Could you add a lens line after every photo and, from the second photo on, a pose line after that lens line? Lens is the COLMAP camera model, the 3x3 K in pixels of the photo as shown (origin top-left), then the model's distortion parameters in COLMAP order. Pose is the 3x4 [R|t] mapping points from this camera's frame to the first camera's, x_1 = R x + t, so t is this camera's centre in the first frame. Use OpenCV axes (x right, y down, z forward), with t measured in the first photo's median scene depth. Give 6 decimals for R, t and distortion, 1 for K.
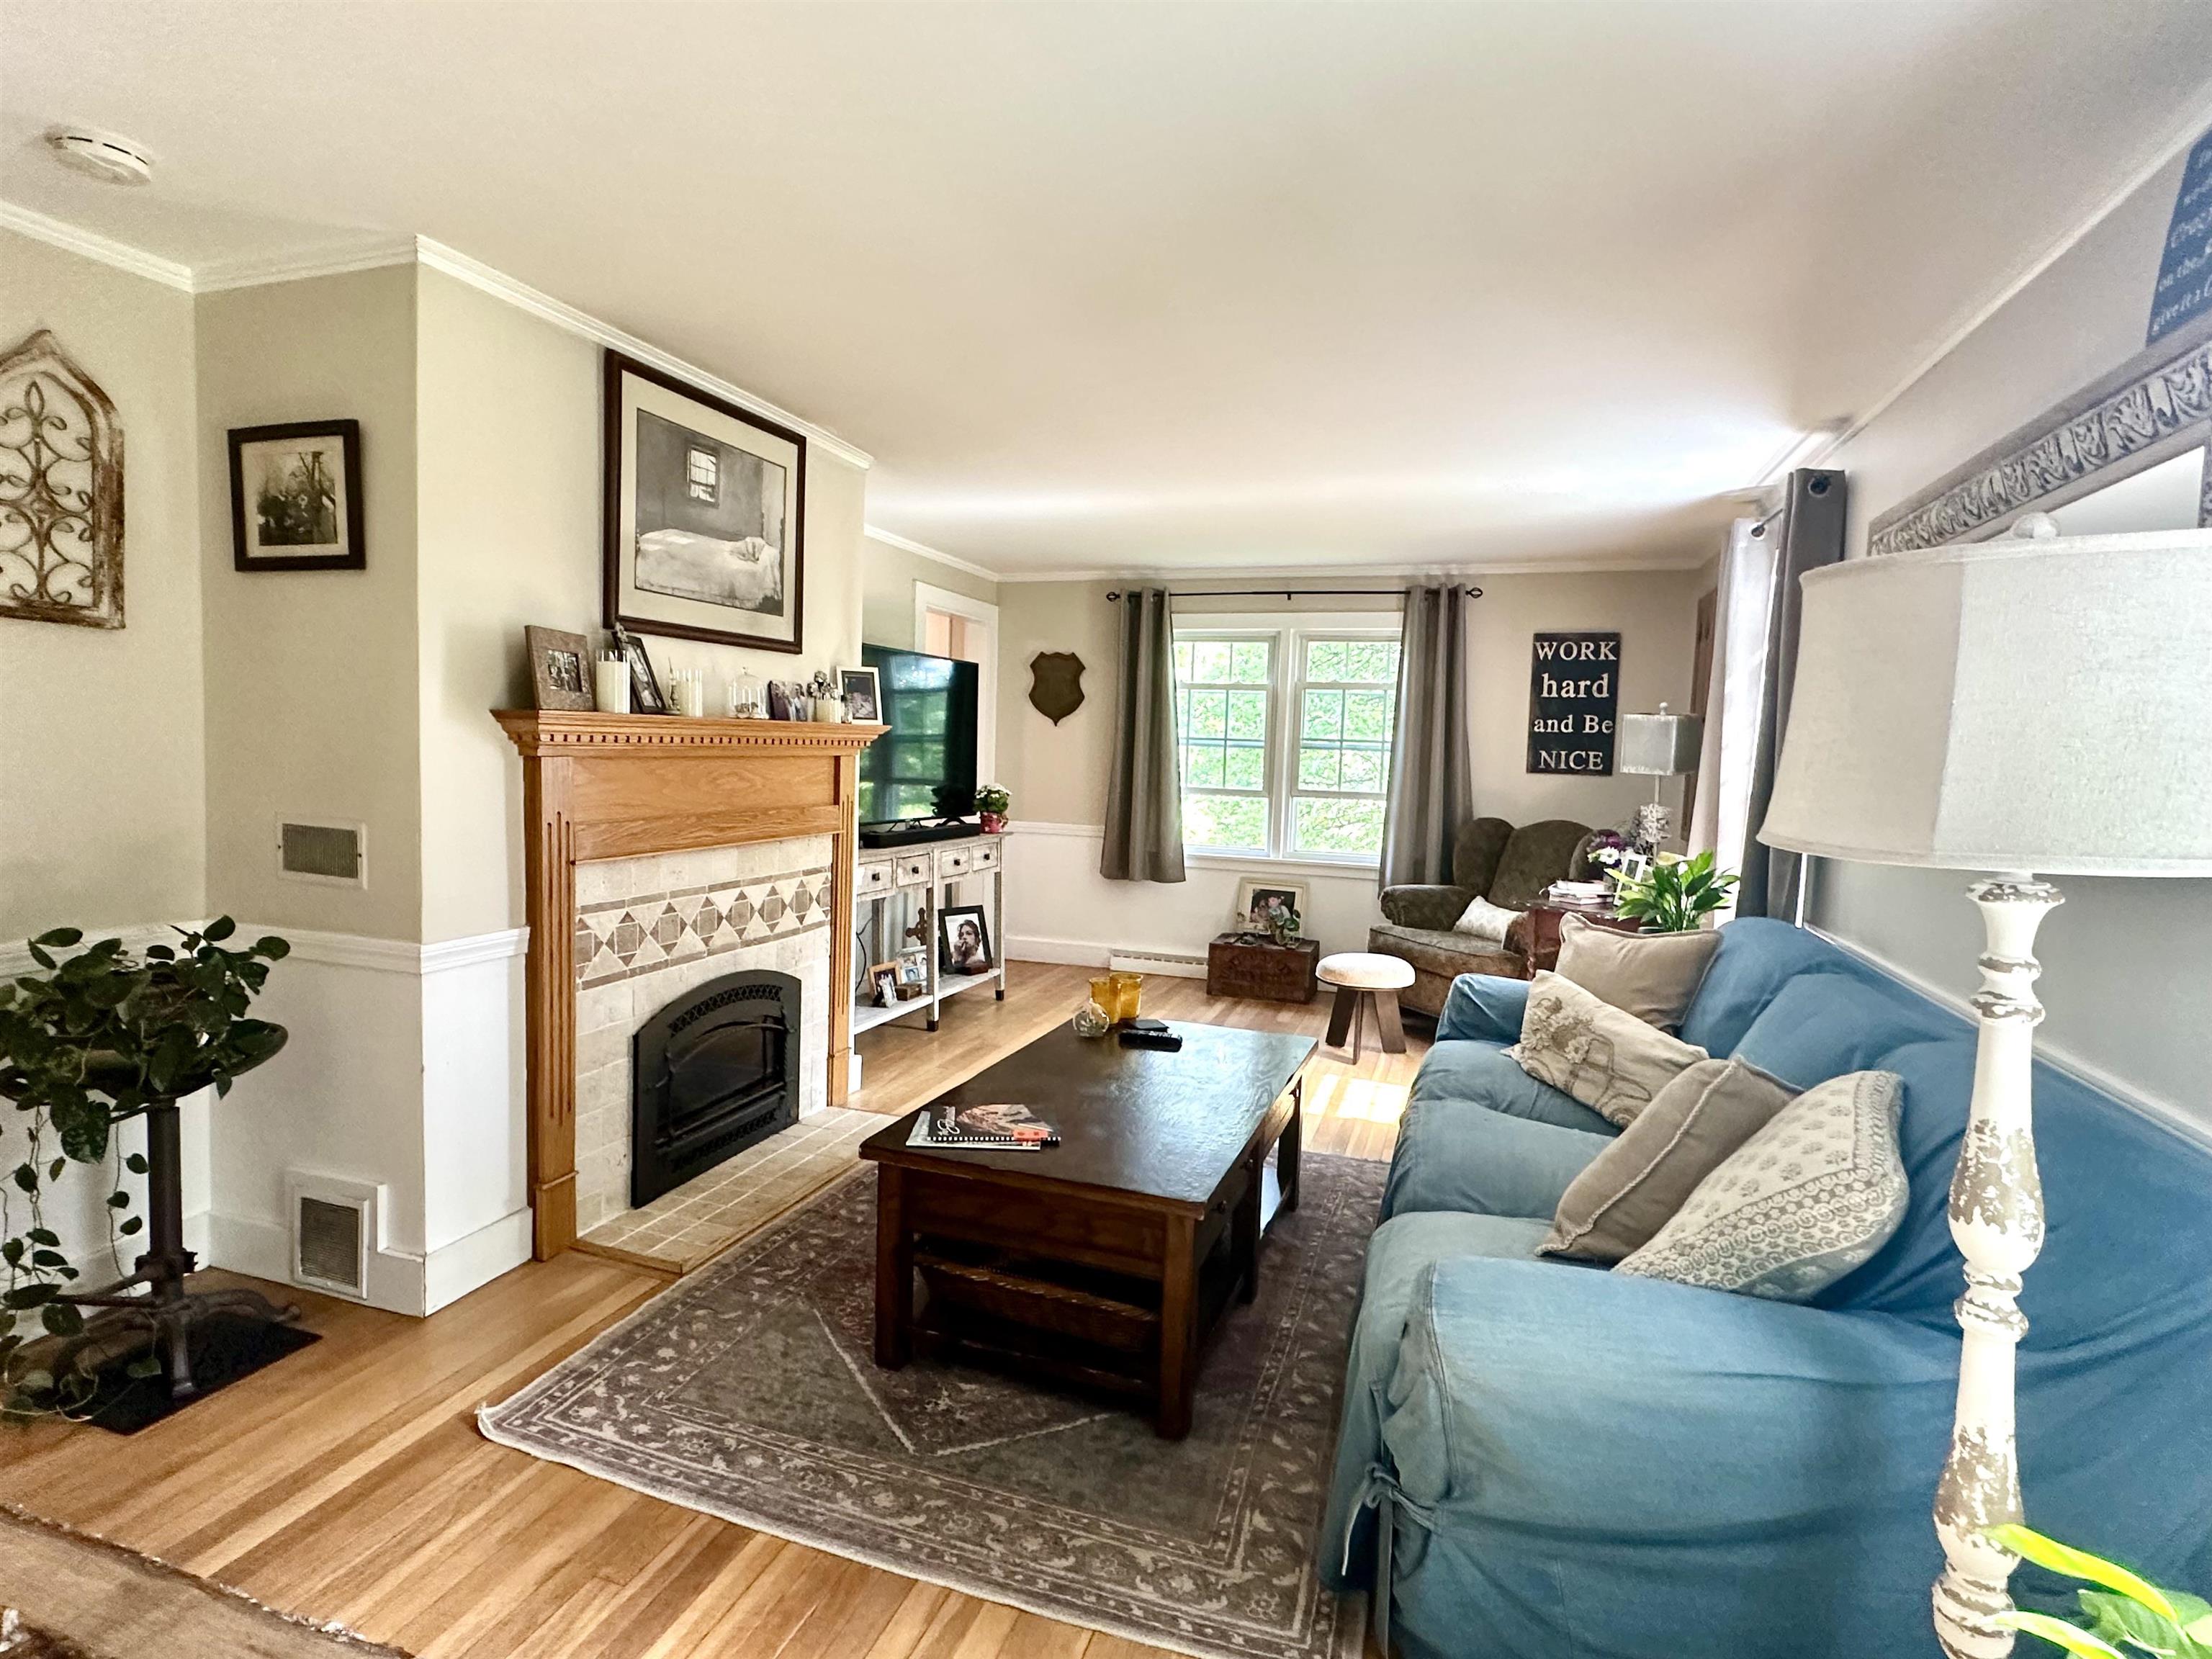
lens RADIAL K [[1128.0, 0, 1102.3], [0, 1128.0, 829.8], [0, 0, 1]] dist [-0.006745, 0.002578]
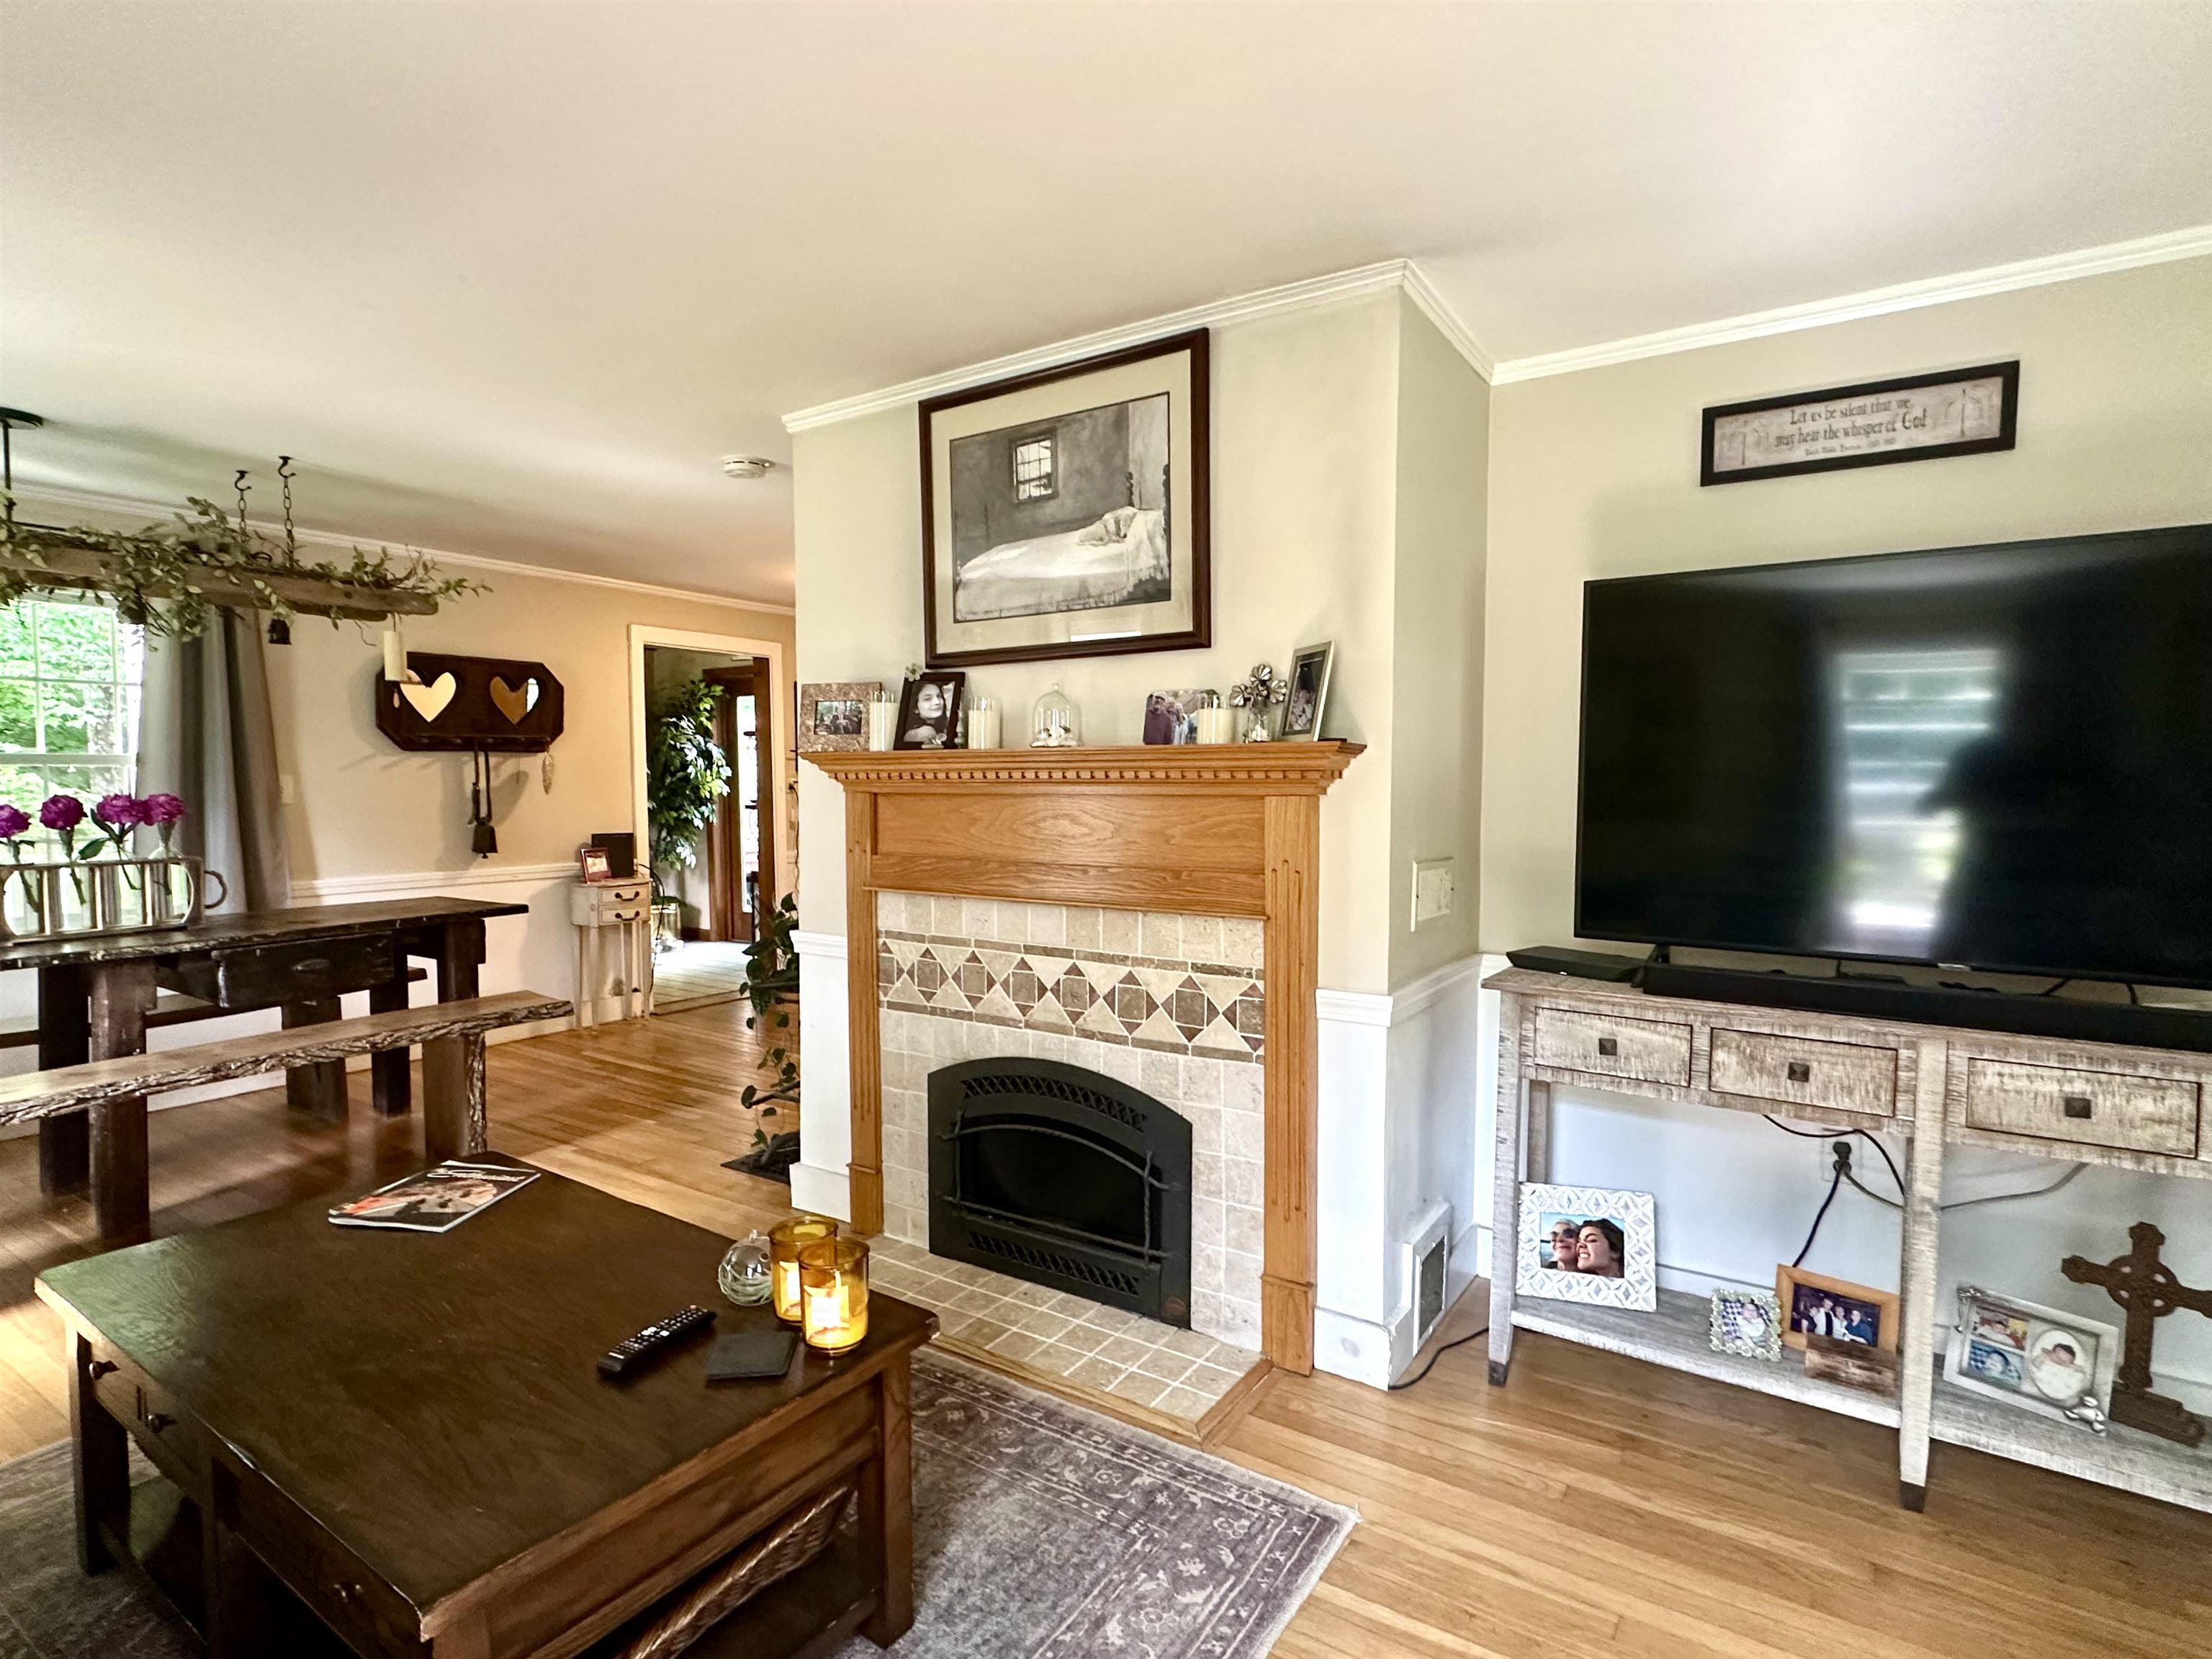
lens RADIAL K [[1128.0, 0, 1101.4], [0, 1128.0, 831.0], [0, 0, 1]] dist [-0.006745, 0.002578]
pose [[-0.252579, 0.022059, -0.967325, 0.454012], [-0.077907, 0.996030, 0.043055, -0.076871], [0.964435, 0.086236, -0.249858, 1.238106]]
